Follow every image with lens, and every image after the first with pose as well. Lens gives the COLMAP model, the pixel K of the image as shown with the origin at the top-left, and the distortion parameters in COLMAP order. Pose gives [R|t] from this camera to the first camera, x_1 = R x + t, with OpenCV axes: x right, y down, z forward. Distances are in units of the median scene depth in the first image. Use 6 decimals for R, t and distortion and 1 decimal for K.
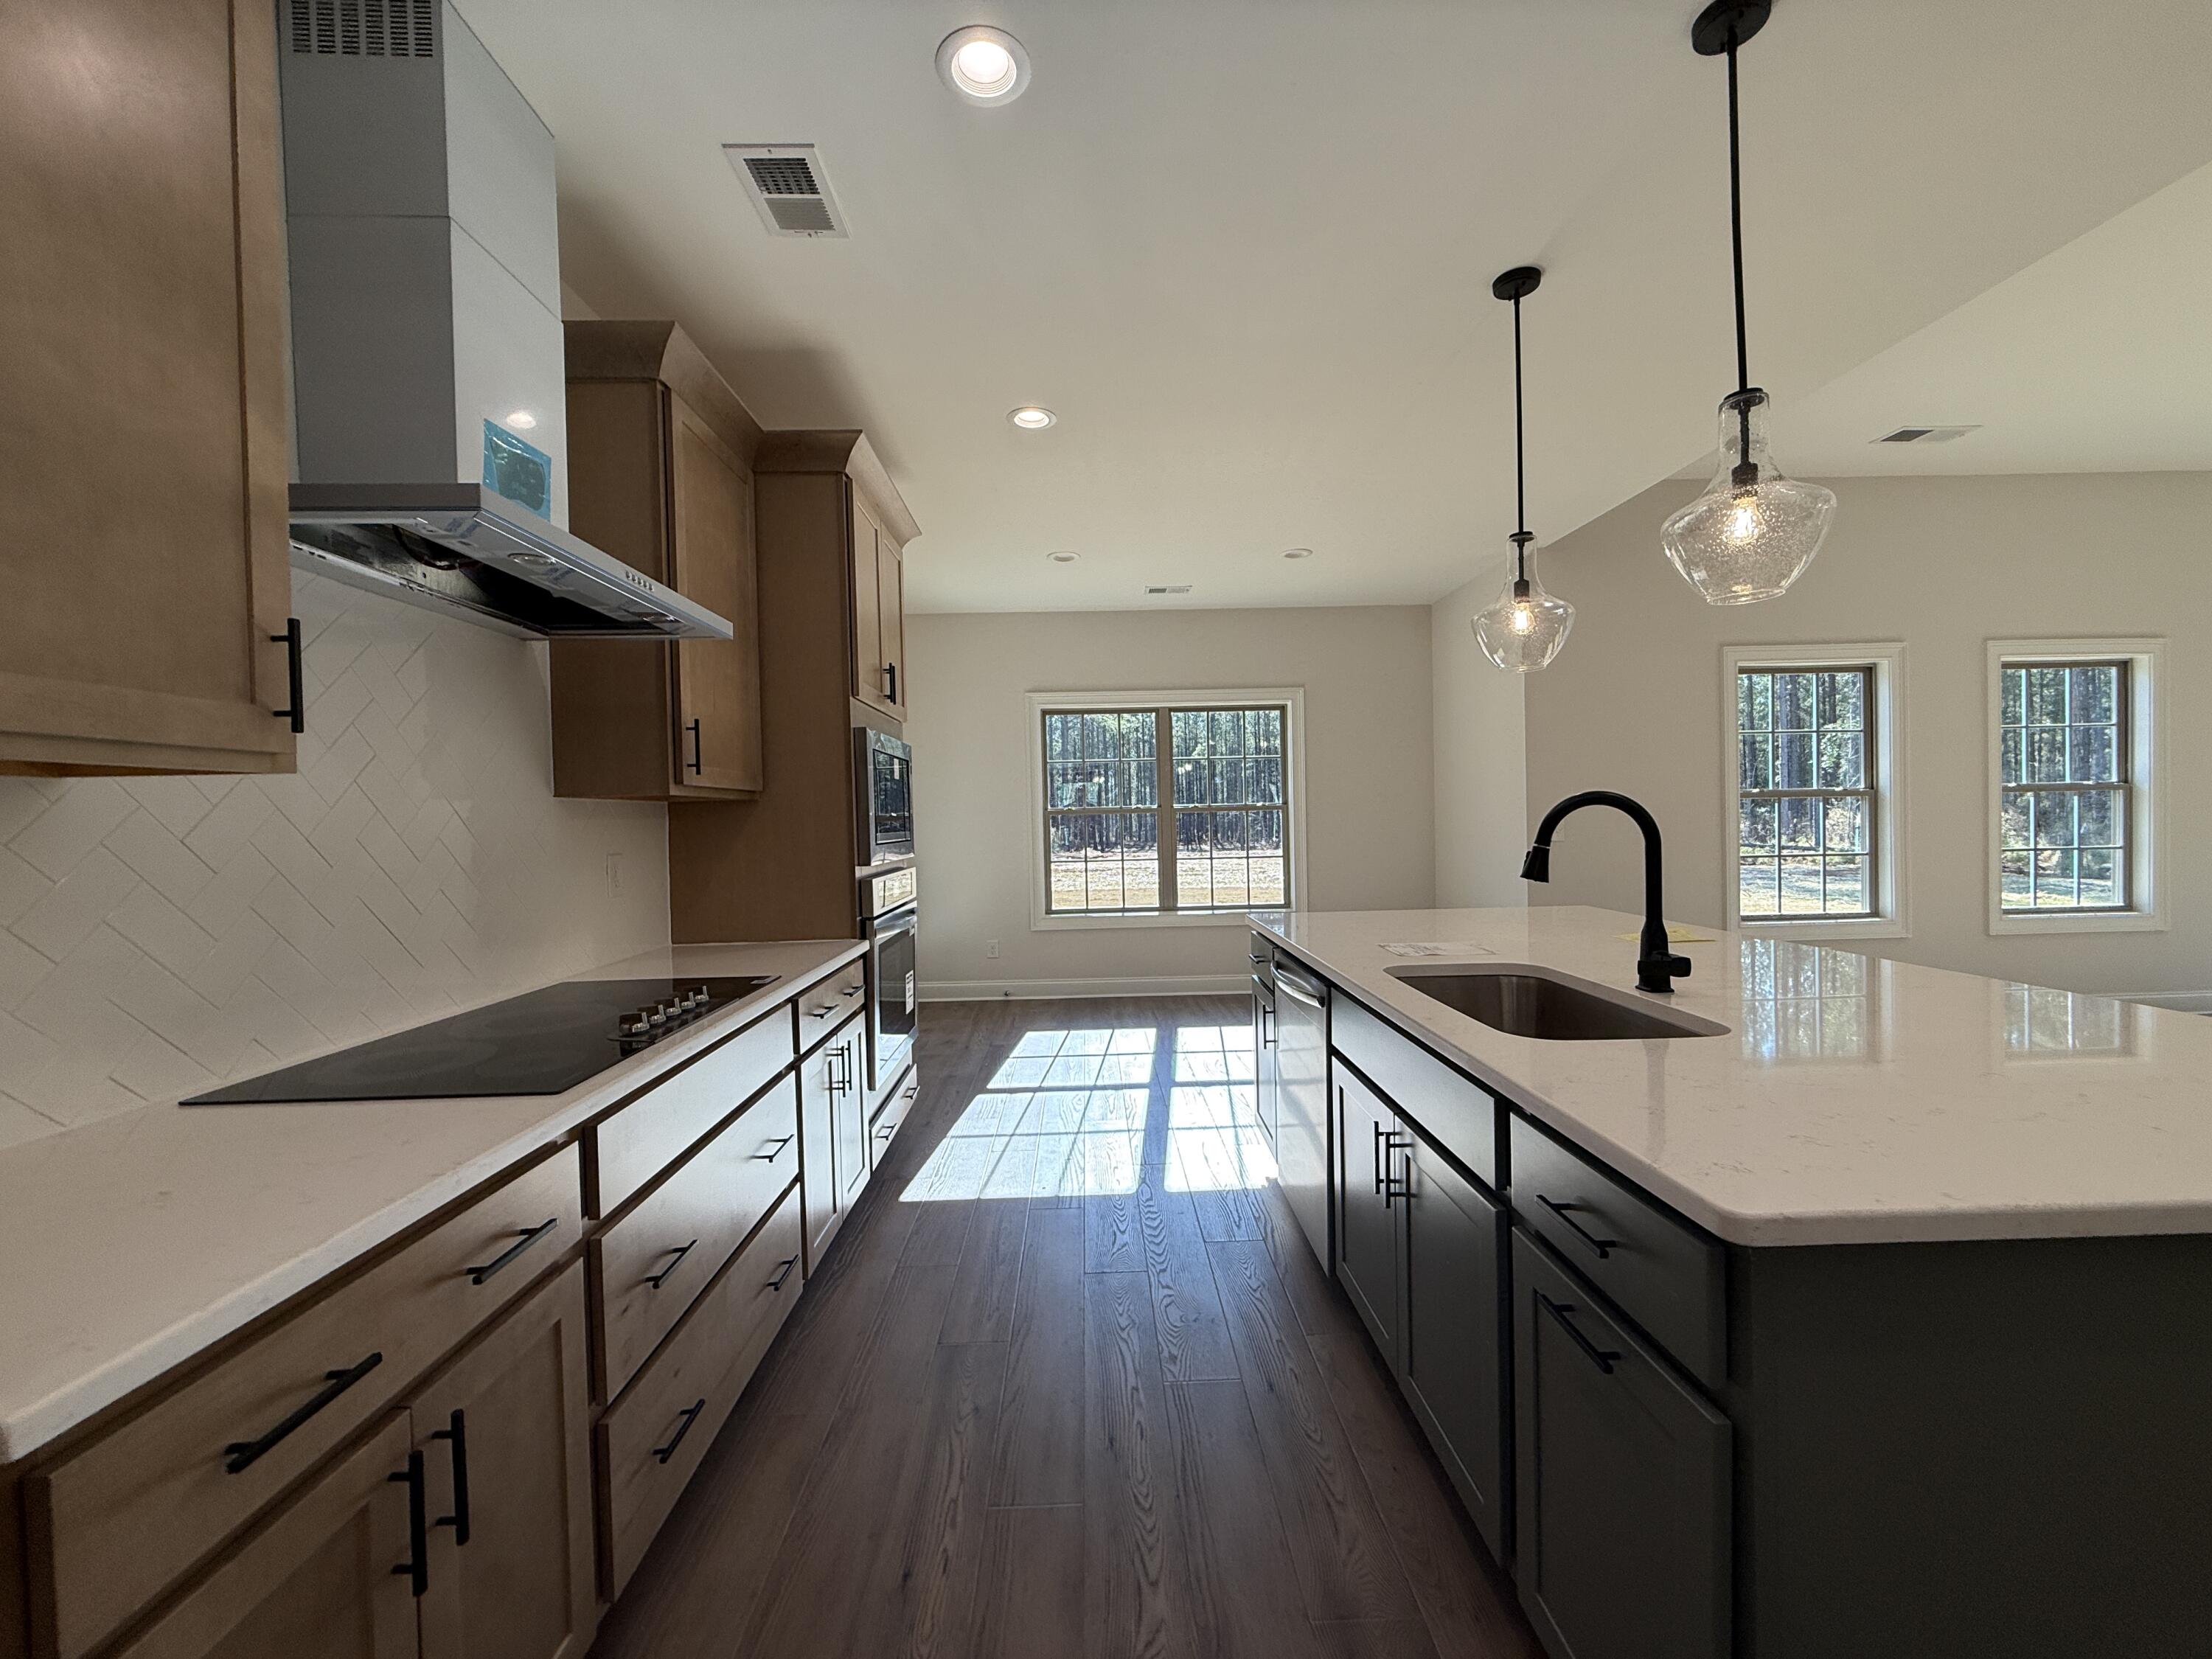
lens RADIAL K [[883.9, 0, 1102.8], [0, 883.9, 832.0], [0, 0, 1]] dist [-0.000362, 0.000122]
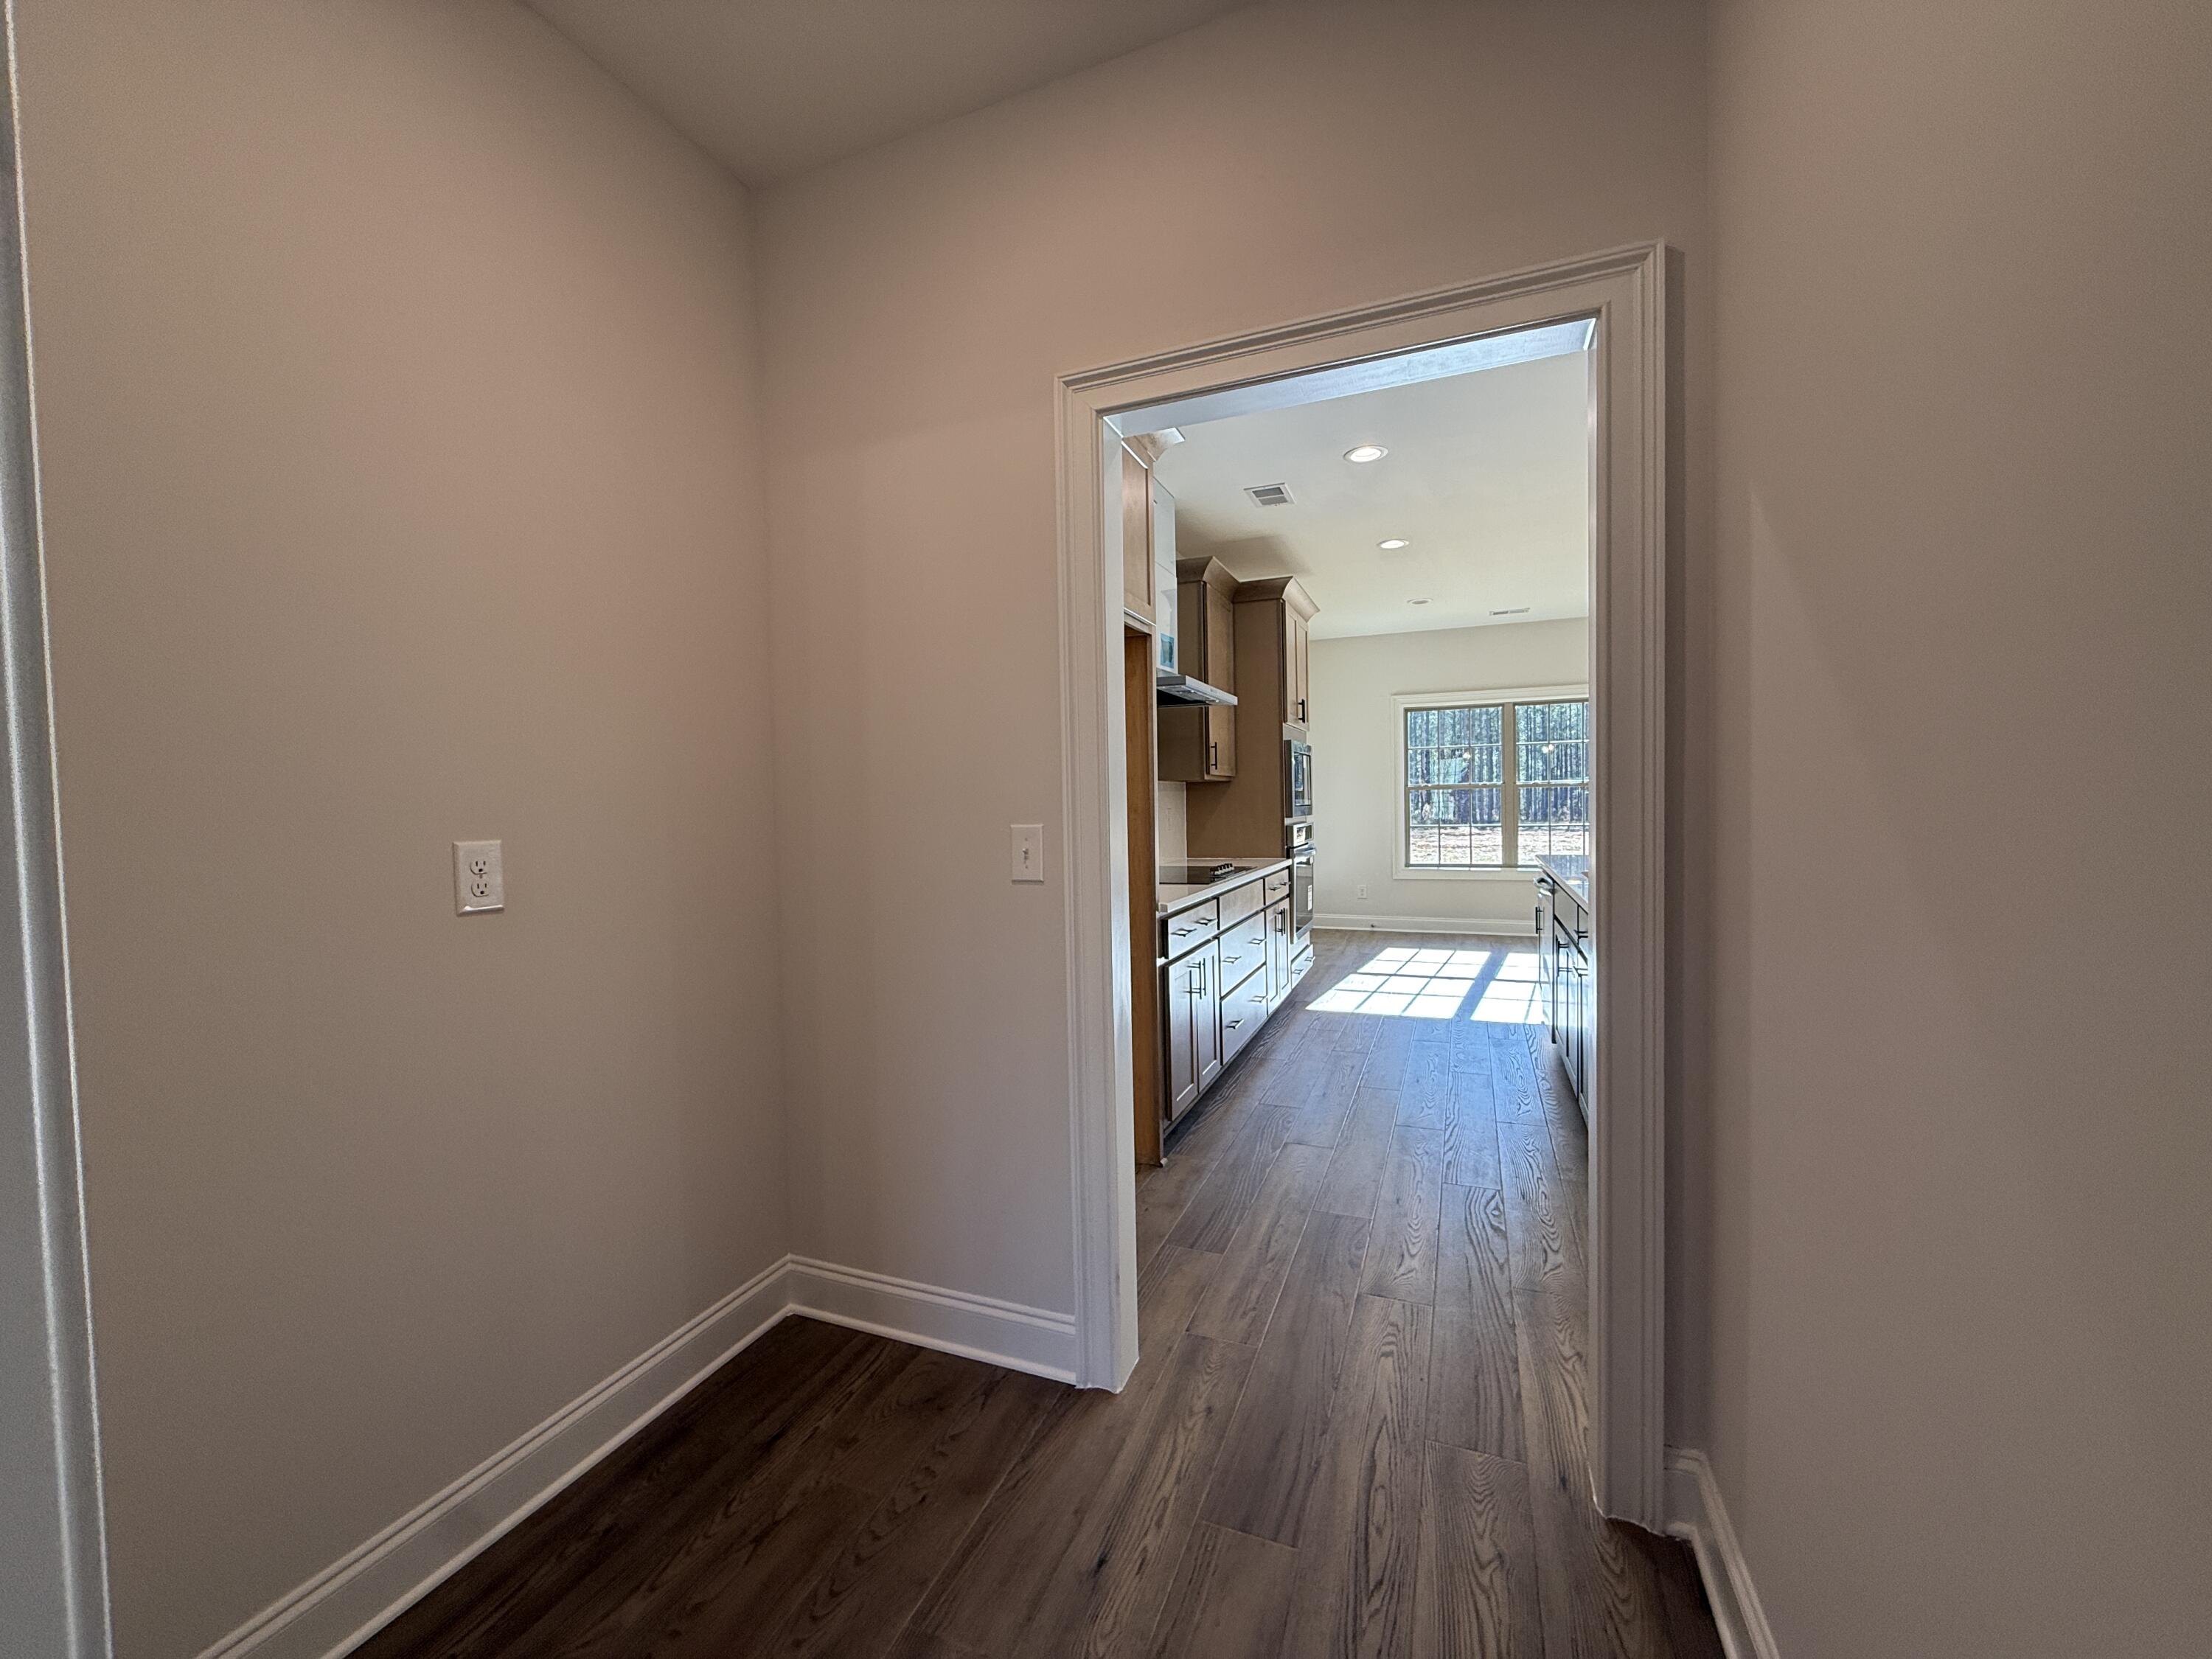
lens RADIAL K [[883.9, 0, 1102.8], [0, 883.9, 832.0], [0, 0, 1]] dist [-0.000362, 0.000122]
pose [[0.917112, 0.017215, -0.398257, 0.095838], [-0.006814, 0.999598, 0.027517, 0.020951], [0.398571, -0.022523, 0.916861, -0.790292]]
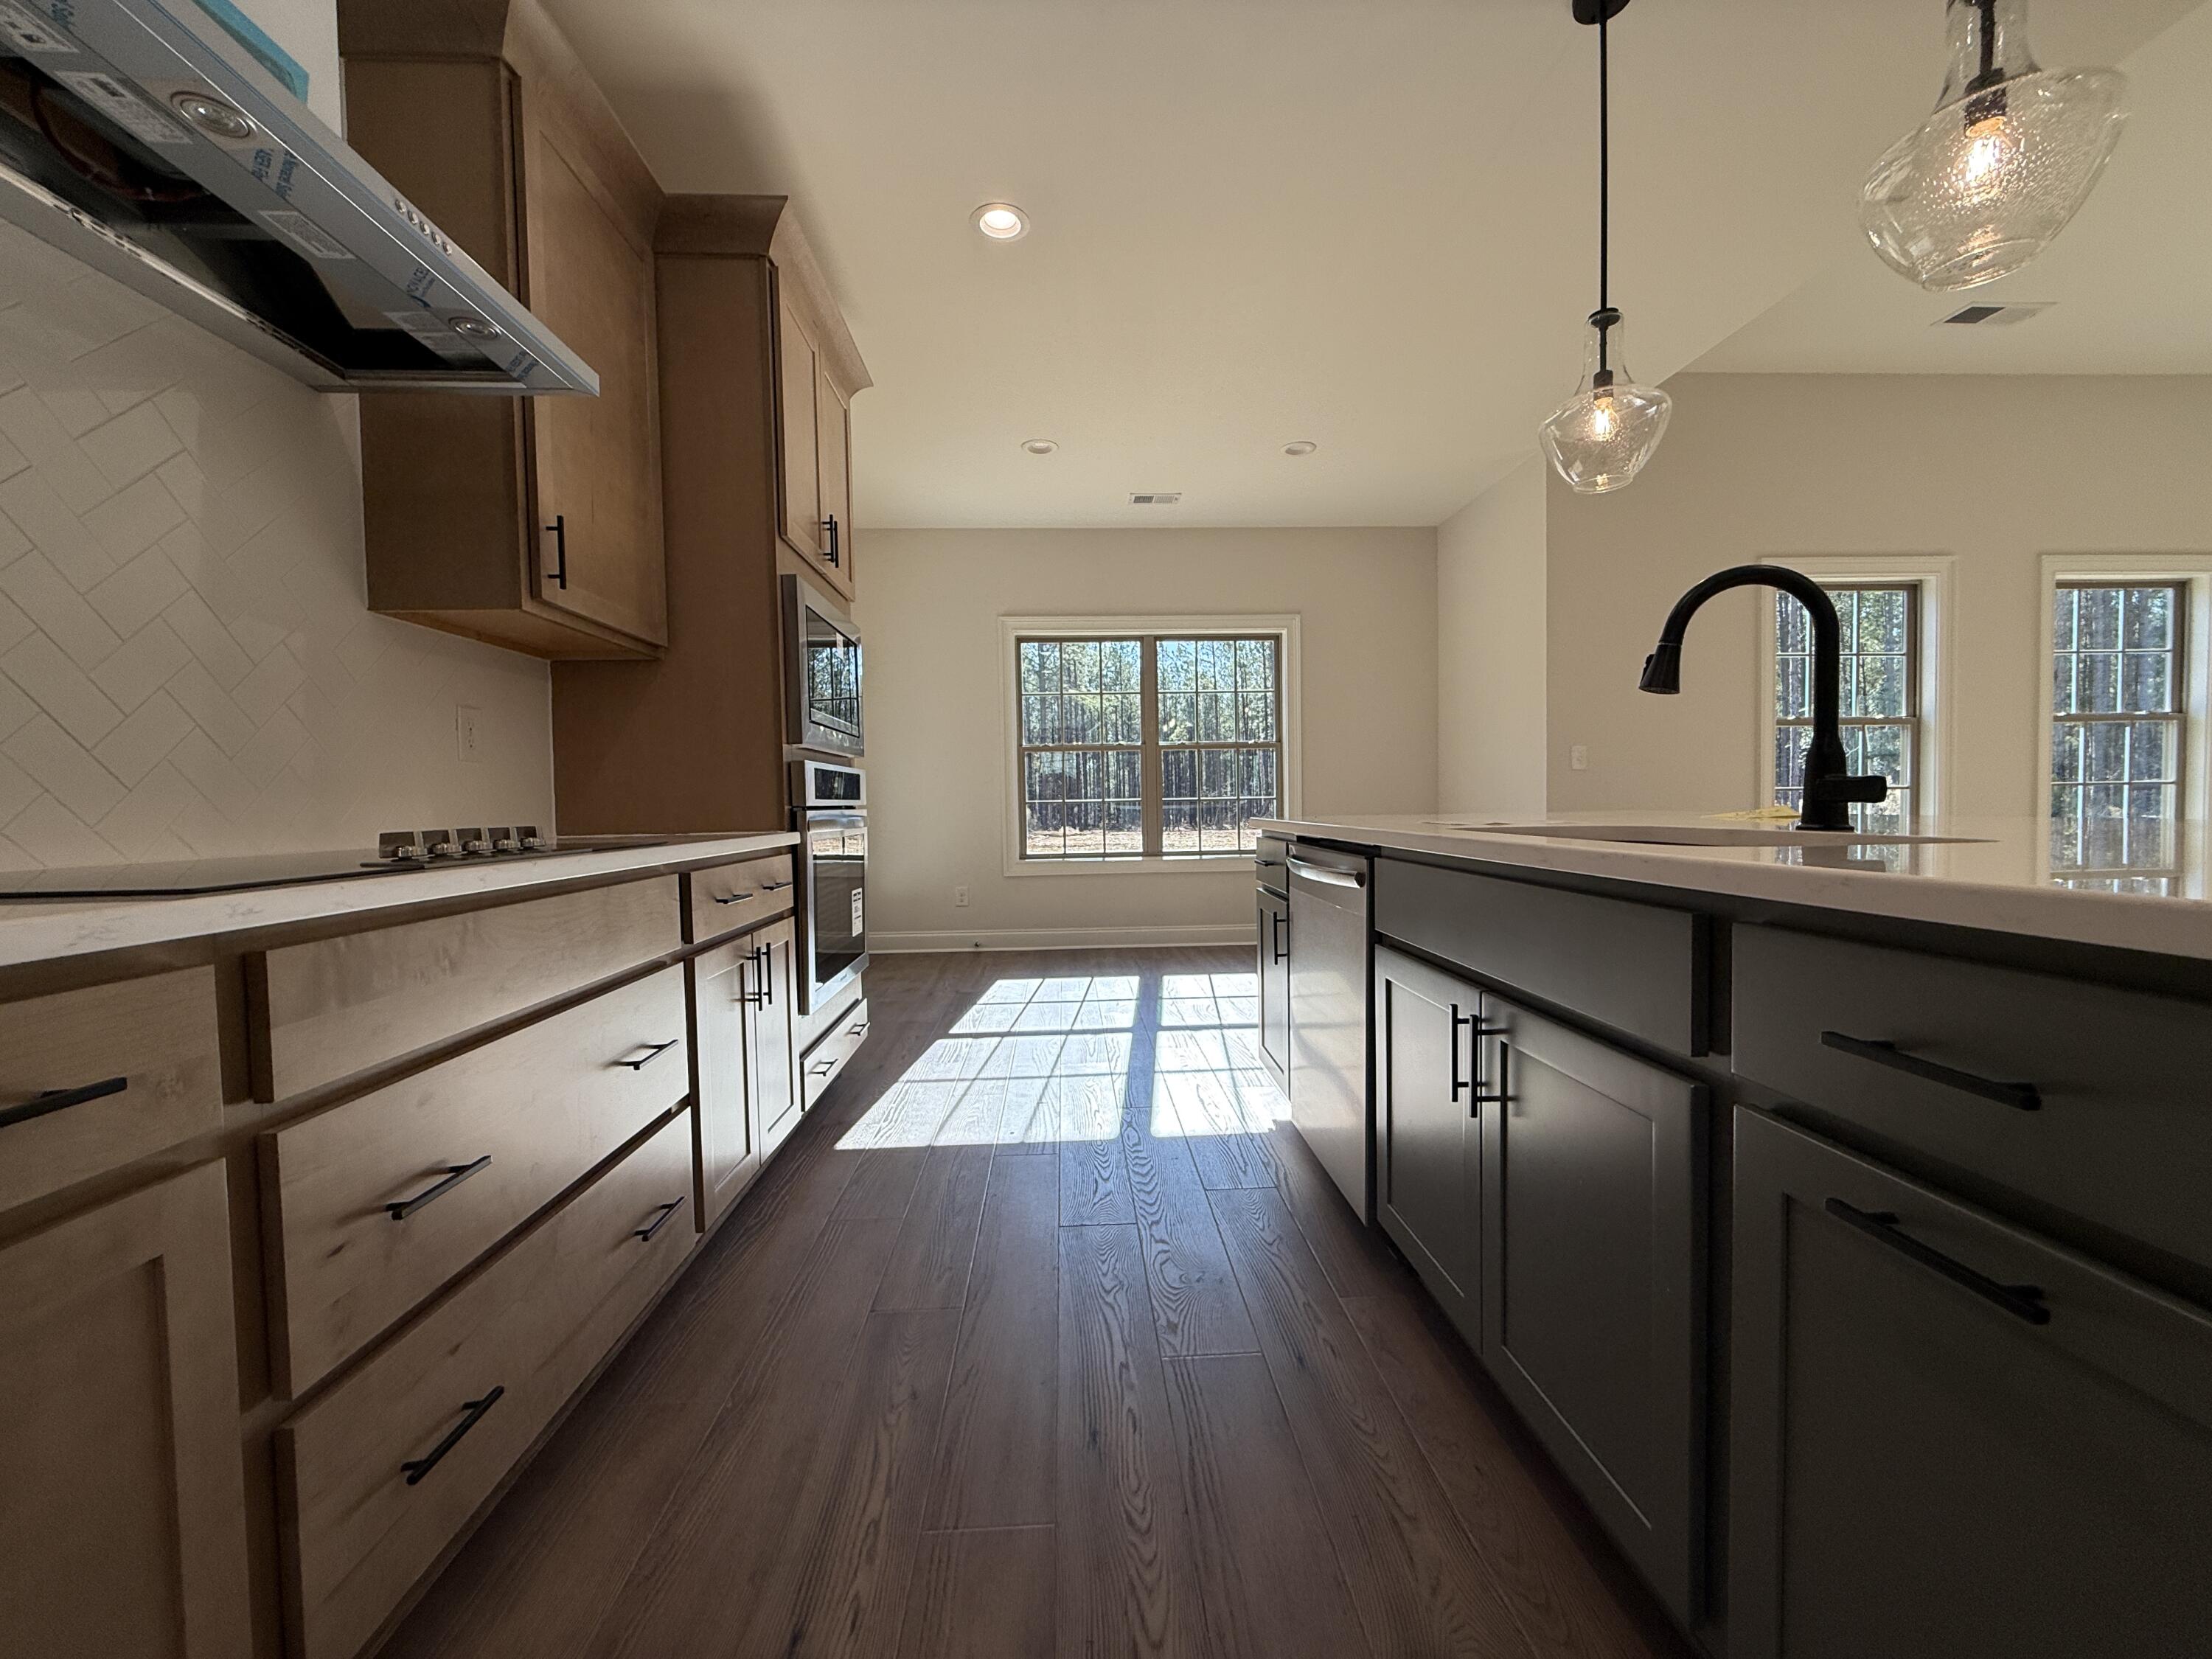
lens RADIAL K [[883.9, 0, 1102.8], [0, 883.9, 832.0], [0, 0, 1]] dist [-0.000362, 0.000122]
pose [[0.999690, 0.004156, 0.024541, -0.001814], [-0.004567, 0.999850, 0.016689, 0.106668], [-0.024468, -0.016795, 0.999560, 0.167533]]
